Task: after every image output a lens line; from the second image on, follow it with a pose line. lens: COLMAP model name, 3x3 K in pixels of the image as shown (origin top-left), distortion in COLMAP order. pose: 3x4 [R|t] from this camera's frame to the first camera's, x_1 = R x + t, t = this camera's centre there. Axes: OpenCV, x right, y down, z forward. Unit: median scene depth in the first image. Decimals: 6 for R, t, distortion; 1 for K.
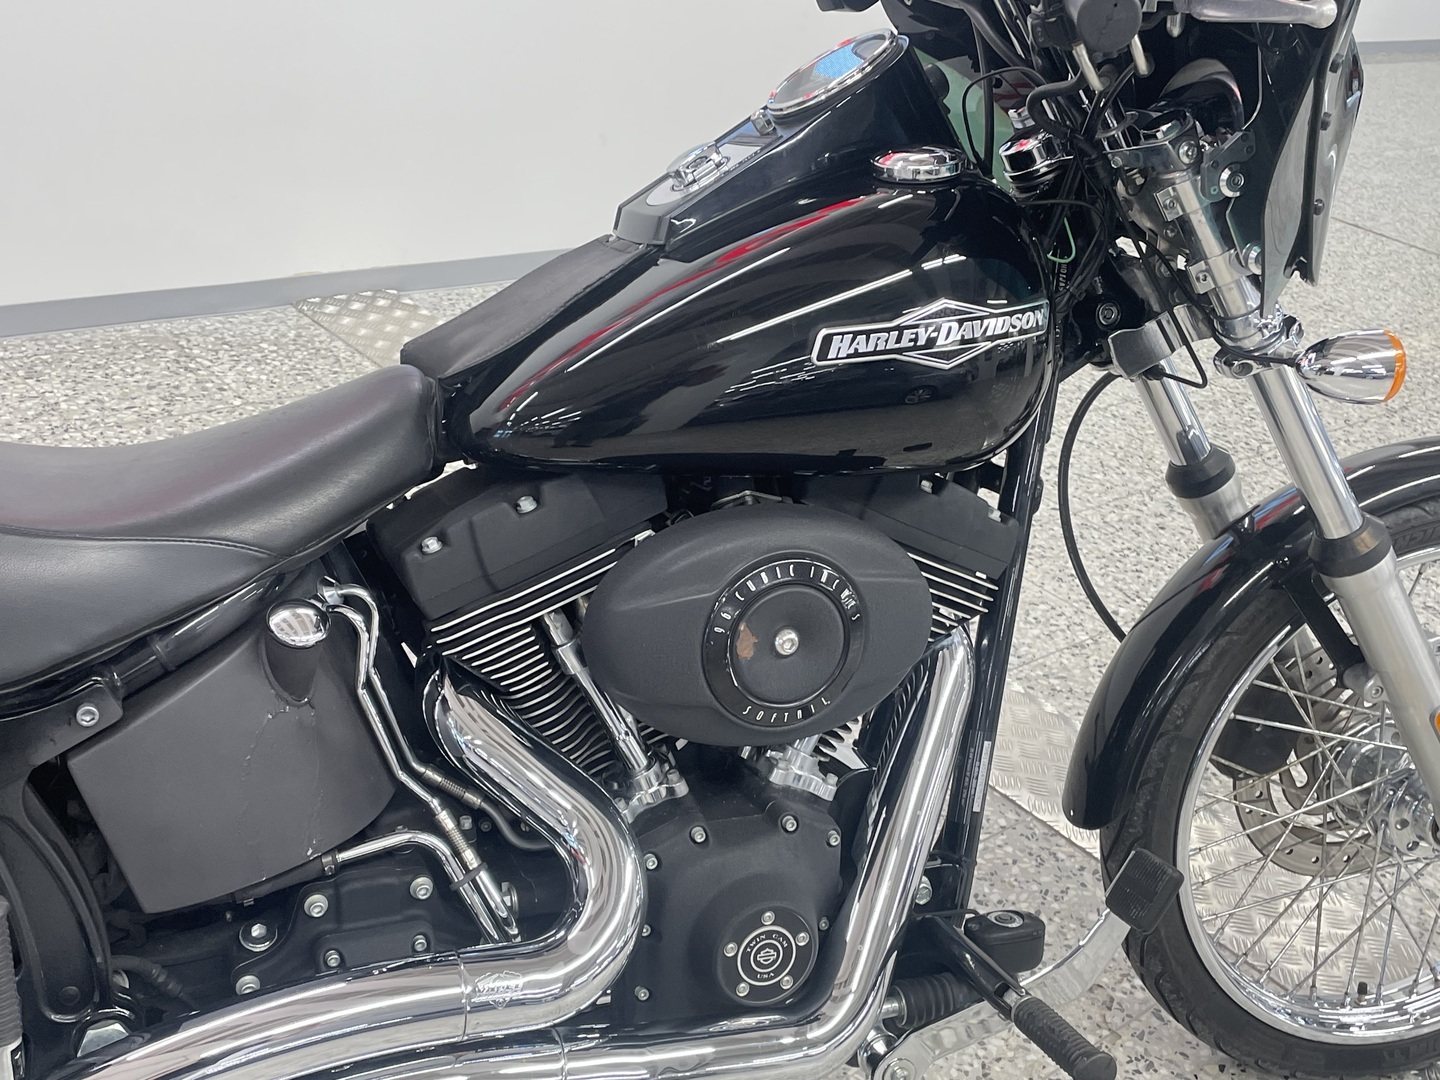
lens RADIAL K [[1680.9, 0, 713.5], [0, 1680.9, 540.2], [0, 0, 1]] dist [0.055527, 0.000000]
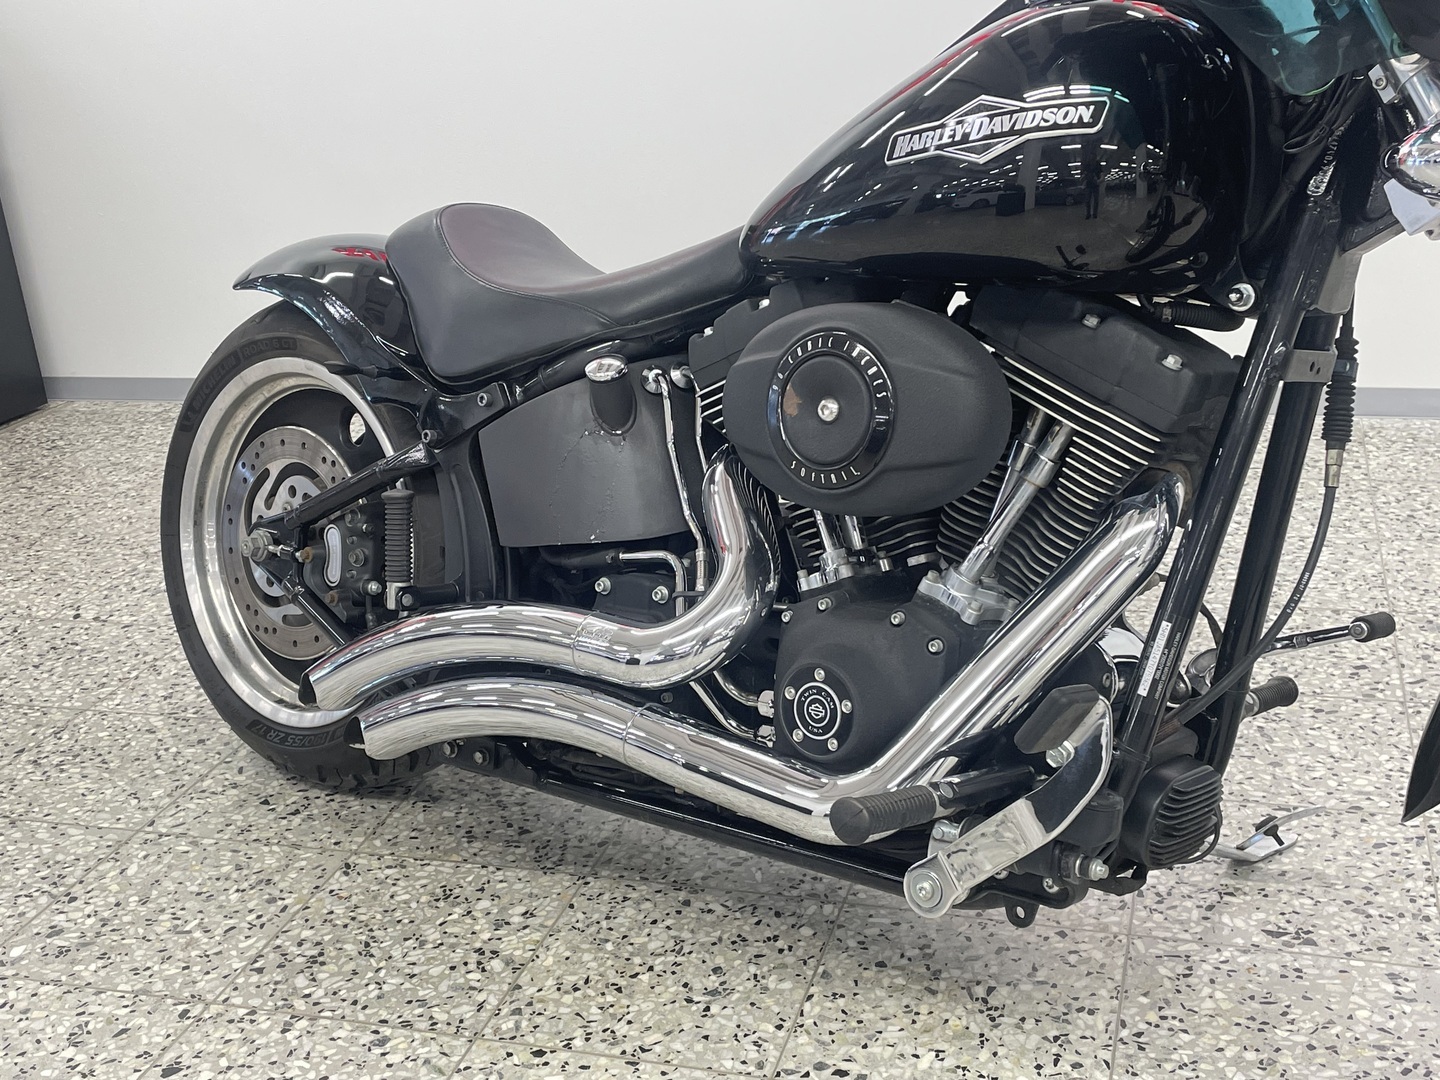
lens RADIAL K [[1680.9, 0, 706.2], [0, 1680.9, 564.2], [0, 0, 1]] dist [0.055527, 0.000000]
pose [[0.486721, 0.118149, -0.865531, 0.974509], [-0.256370, 0.966501, -0.012234, 0.192197], [0.835091, 0.227851, 0.500706, 0.377321]]
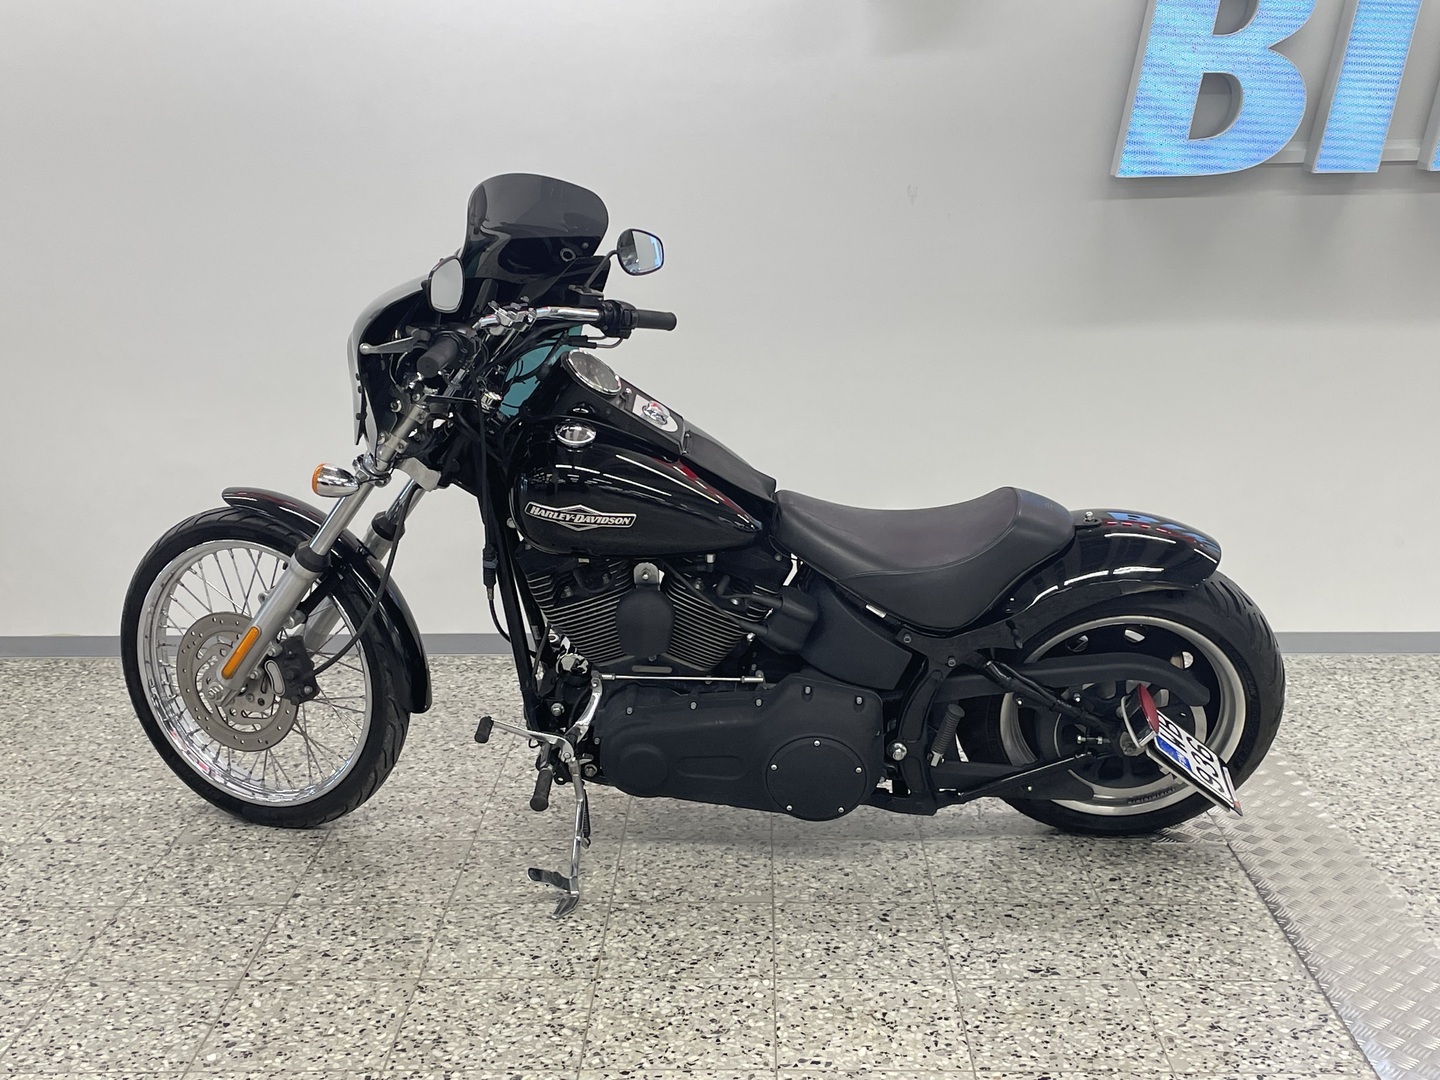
lens RADIAL K [[1848.8, 0, 715.4], [0, 1848.8, 542.2], [0, 0, 1]] dist [0.056114, 0.000000]
pose [[0.714977, -0.009660, -0.699081, 1.487400], [-0.200324, 0.955151, -0.218077, 0.425866], [0.669835, 0.295963, 0.680975, -0.637842]]
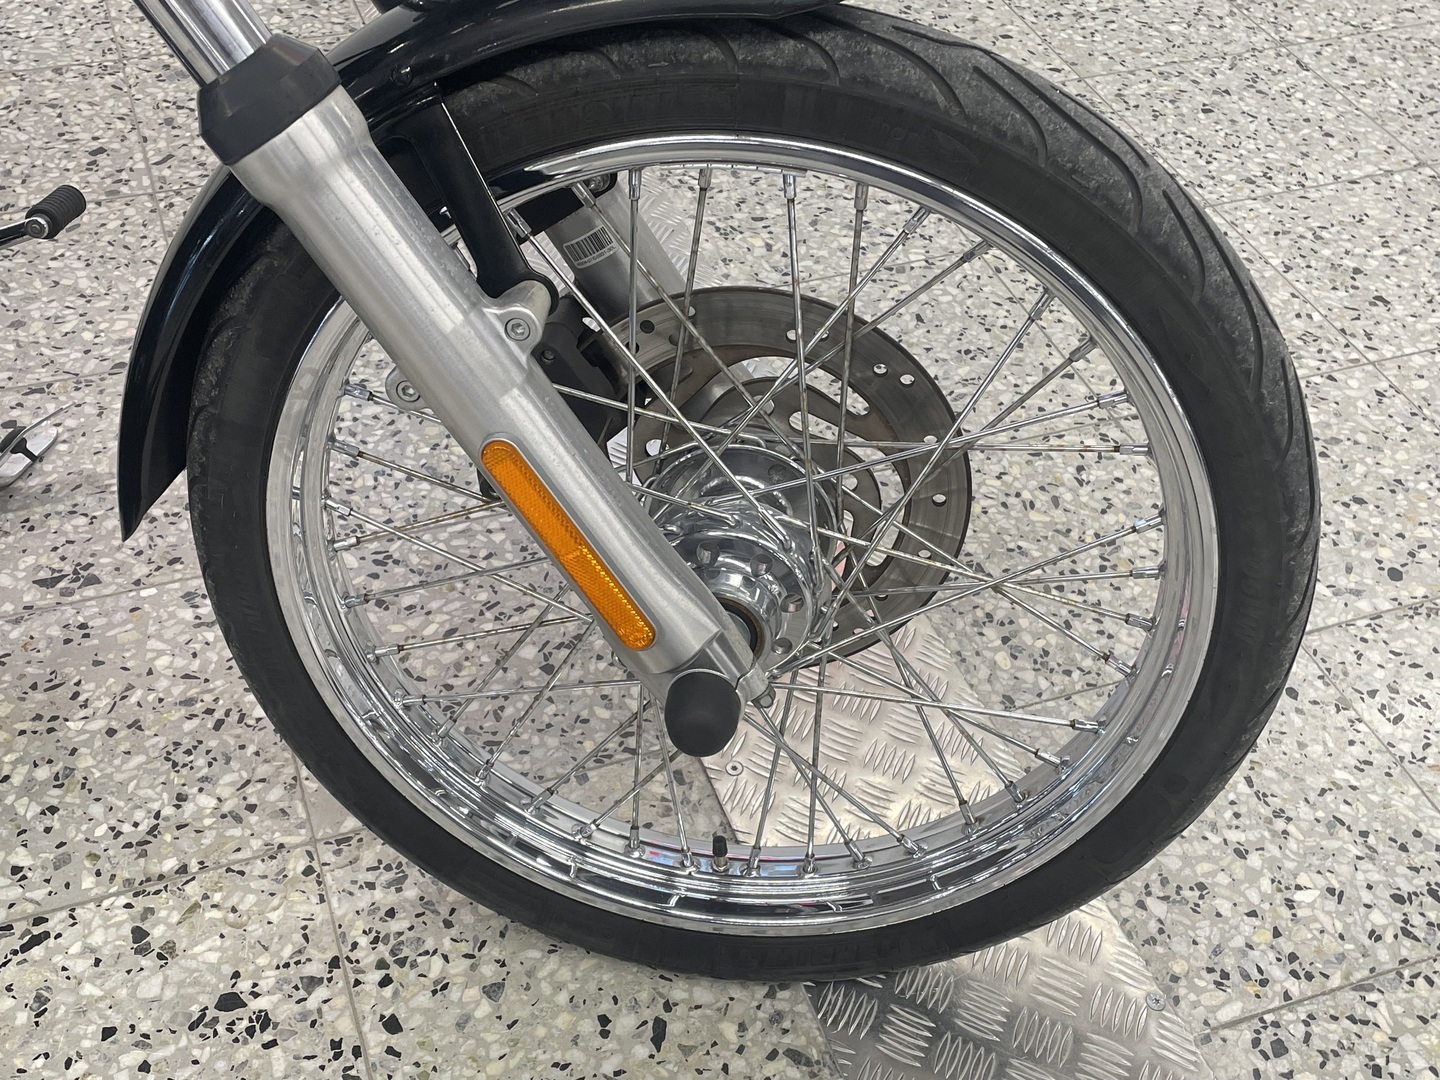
lens RADIAL K [[1680.9, 0, 701.9], [0, 1680.9, 512.9], [0, 0, 1]] dist [0.055527, 0.000000]
pose [[0.922181, 0.170166, -0.347313, 0.835914], [-0.081339, 0.963255, 0.255975, -0.023741], [0.378110, -0.207805, 0.902136, 0.666923]]
